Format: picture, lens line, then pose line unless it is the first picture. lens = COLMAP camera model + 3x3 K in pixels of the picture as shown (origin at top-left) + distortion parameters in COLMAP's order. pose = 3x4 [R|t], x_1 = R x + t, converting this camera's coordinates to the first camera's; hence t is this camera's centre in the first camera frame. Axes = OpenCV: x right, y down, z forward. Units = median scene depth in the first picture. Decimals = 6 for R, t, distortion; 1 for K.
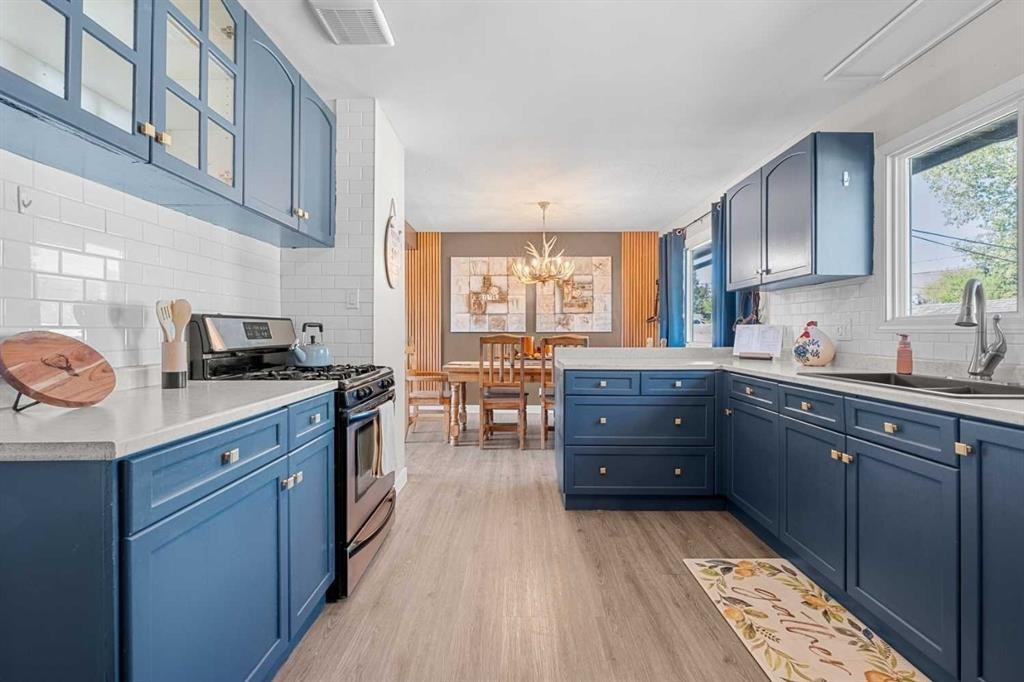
lens RADIAL K [[457.2, 0, 509.8], [0, 457.2, 333.3], [0, 0, 1]] dist [-0.012112, 0.003711]
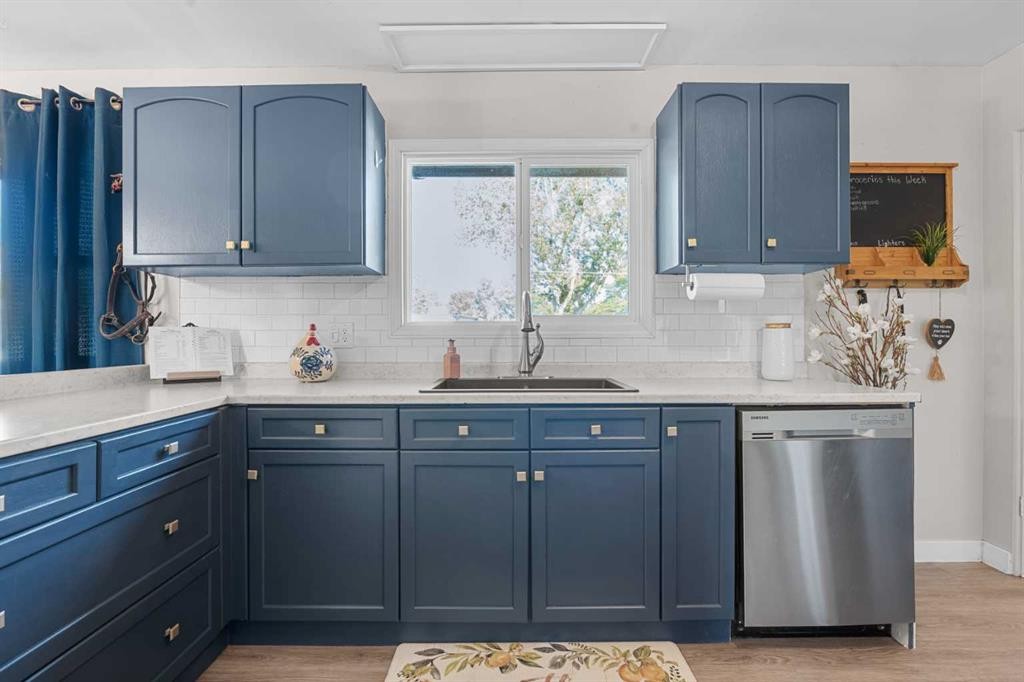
lens RADIAL K [[457.2, 0, 510.9], [0, 457.2, 337.3], [0, 0, 1]] dist [-0.012112, 0.003711]
pose [[-0.009724, -0.001947, 0.999951, -0.152996], [0.007482, 0.999970, 0.002020, -0.004350], [-0.999925, 0.007502, -0.009709, 0.920681]]
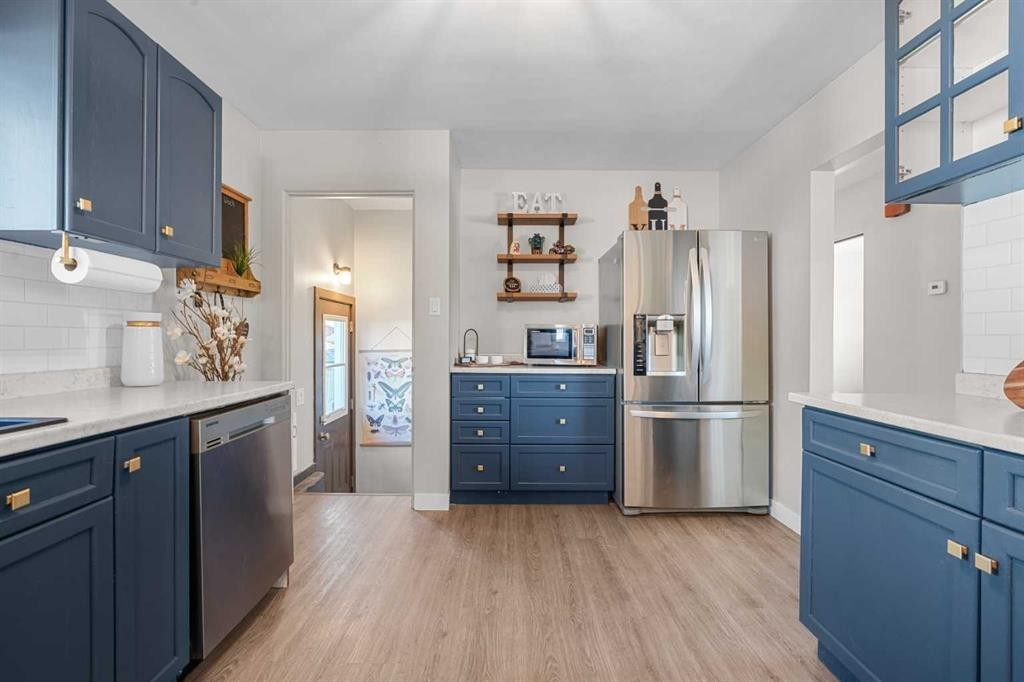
lens RADIAL K [[457.2, 0, 510.8], [0, 457.2, 337.7], [0, 0, 1]] dist [-0.012112, 0.003711]
pose [[-0.999792, -0.007323, -0.019019, 0.164887], [-0.007435, 0.999955, 0.005817, -0.006901], [0.018975, 0.005957, -0.999802, 1.221849]]
